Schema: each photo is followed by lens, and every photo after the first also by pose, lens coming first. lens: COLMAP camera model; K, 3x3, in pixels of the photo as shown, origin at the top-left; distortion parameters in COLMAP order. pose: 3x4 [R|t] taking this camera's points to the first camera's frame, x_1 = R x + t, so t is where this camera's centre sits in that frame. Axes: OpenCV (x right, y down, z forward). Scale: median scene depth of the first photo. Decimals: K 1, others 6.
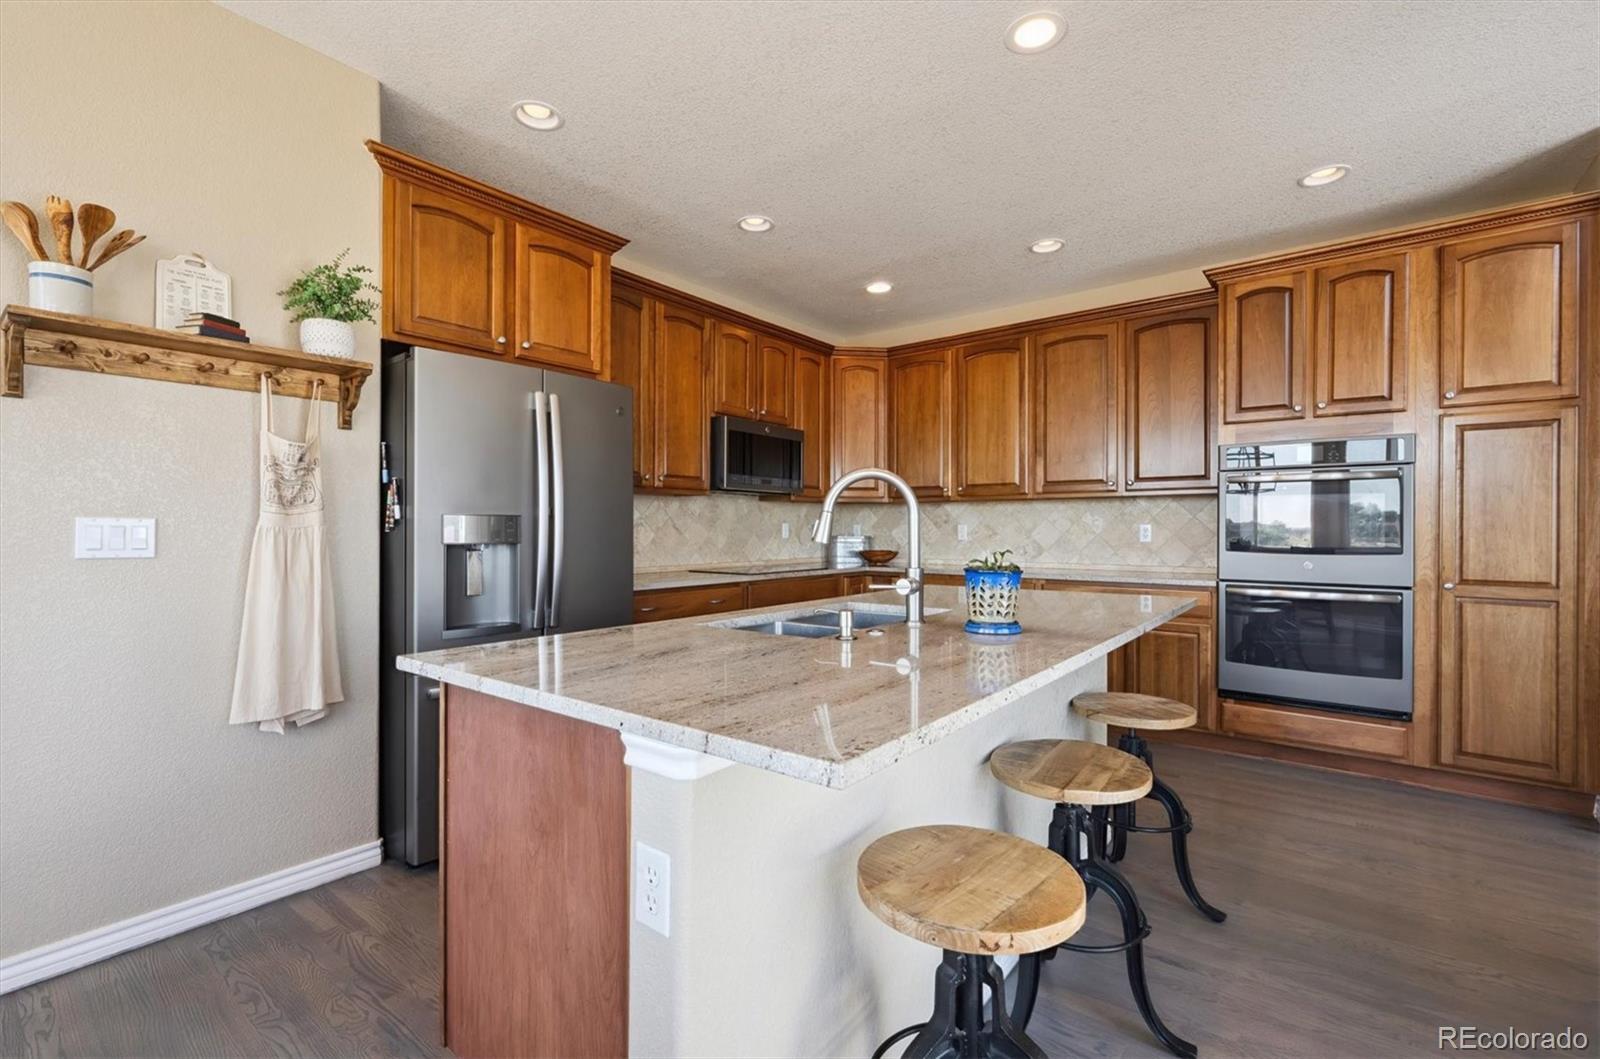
lens RADIAL K [[693.3, 0, 801.1], [0, 693.3, 525.7], [0, 0, 1]] dist [-0.004087, 0.000205]
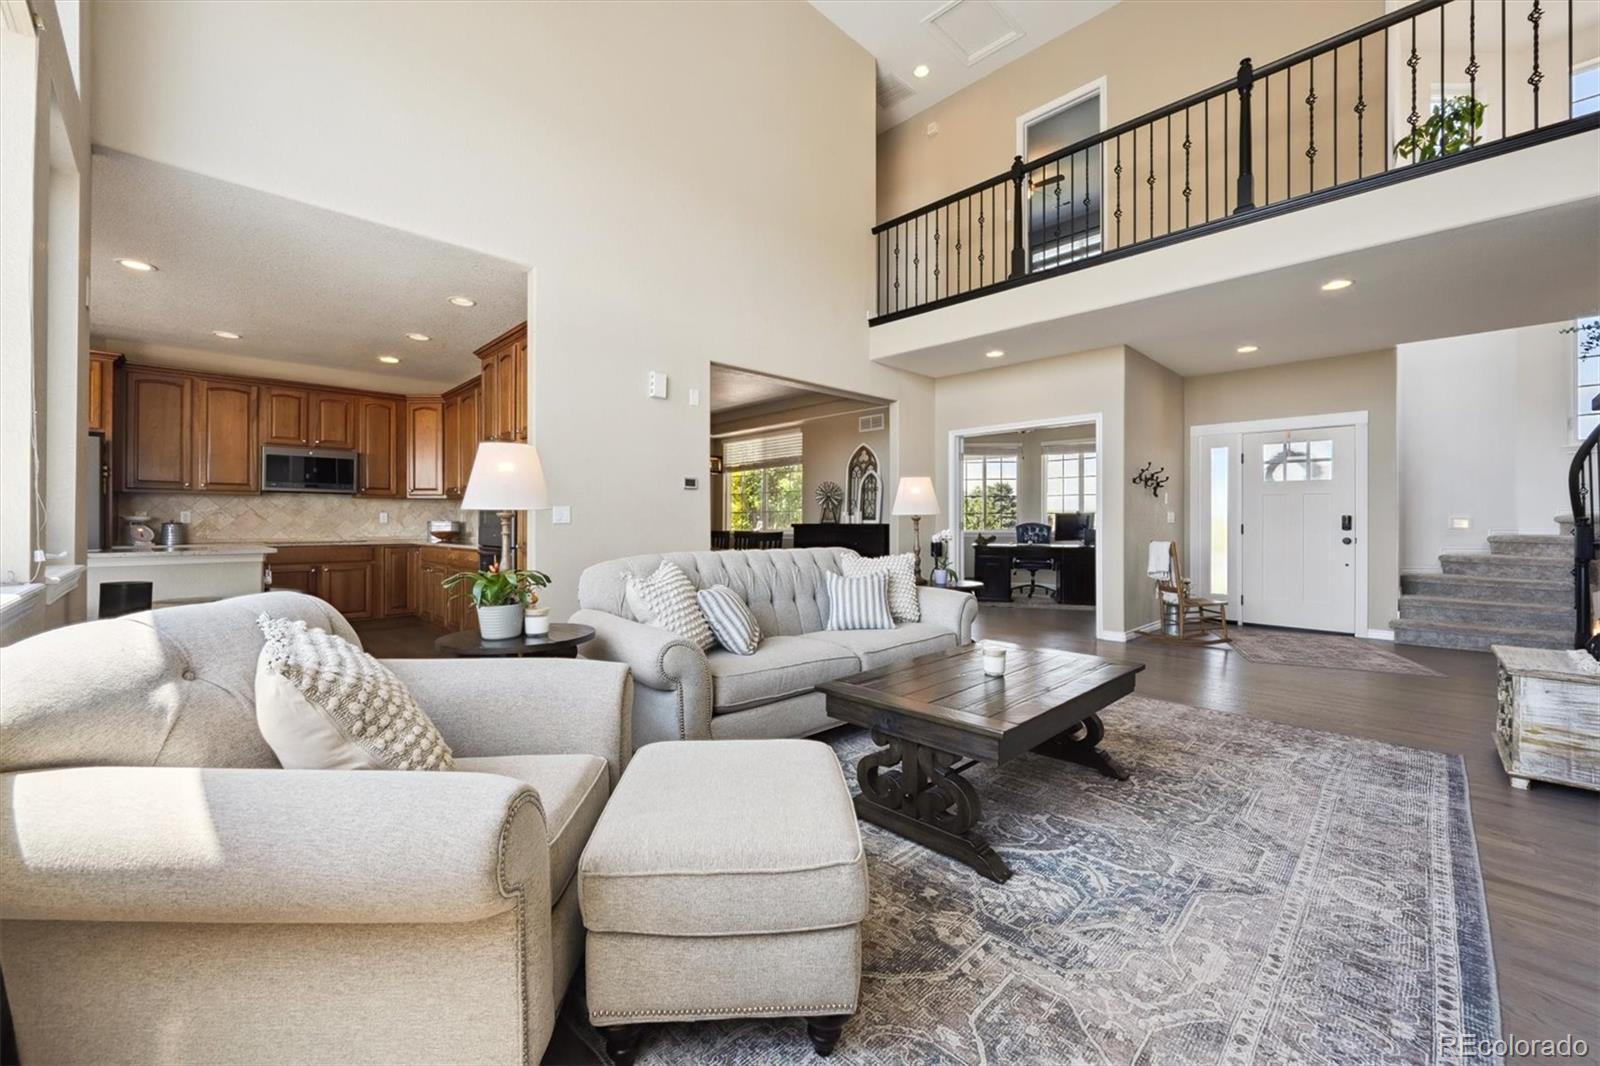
lens RADIAL K [[645.1, 0, 803.8], [0, 645.1, 517.8], [0, 0, 1]] dist [0.003790, -0.000024]
pose [[0.991952, -0.000675, -0.126609, 1.342568], [0.000354, 0.999997, -0.002554, 0.014396], [0.126611, 0.002489, 0.991949, -0.346132]]
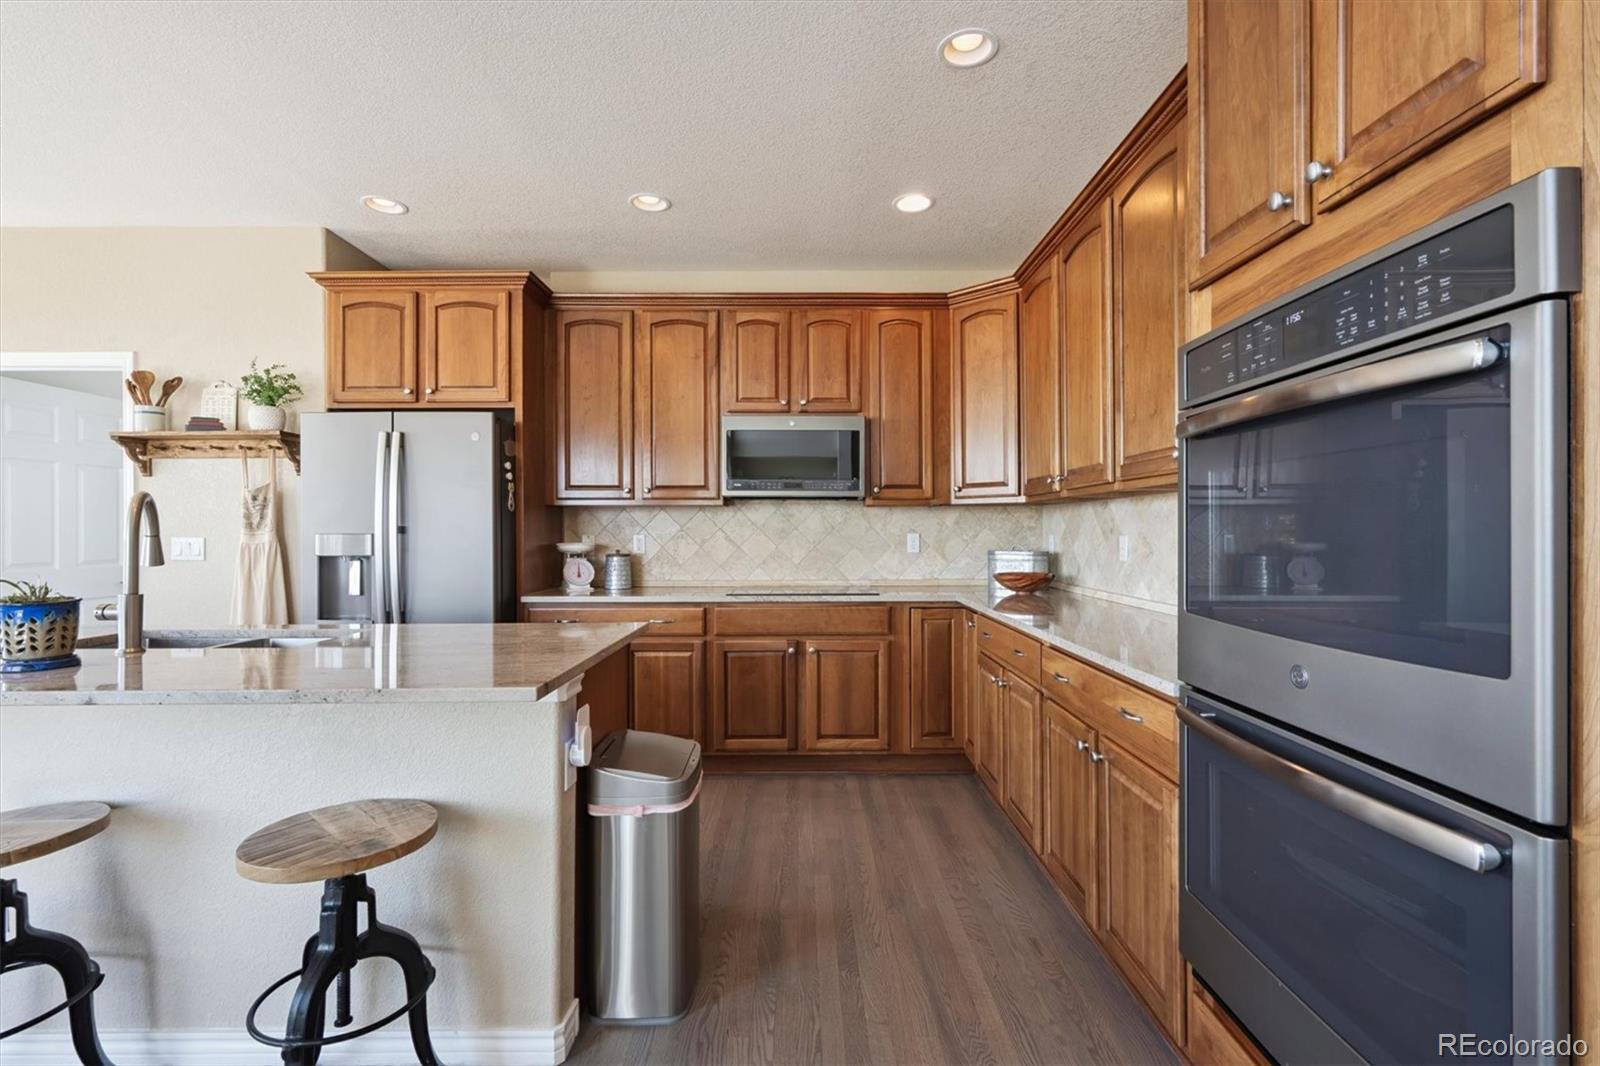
lens RADIAL K [[729.7, 0, 800.6], [0, 729.7, 530.3], [0, 0, 1]] dist [0.001029, 0.000103]
pose [[0.623756, -0.001752, -0.781617, 0.690147], [0.005727, 0.999981, 0.002329, -0.012311], [0.781598, -0.005929, 0.623754, 0.489821]]
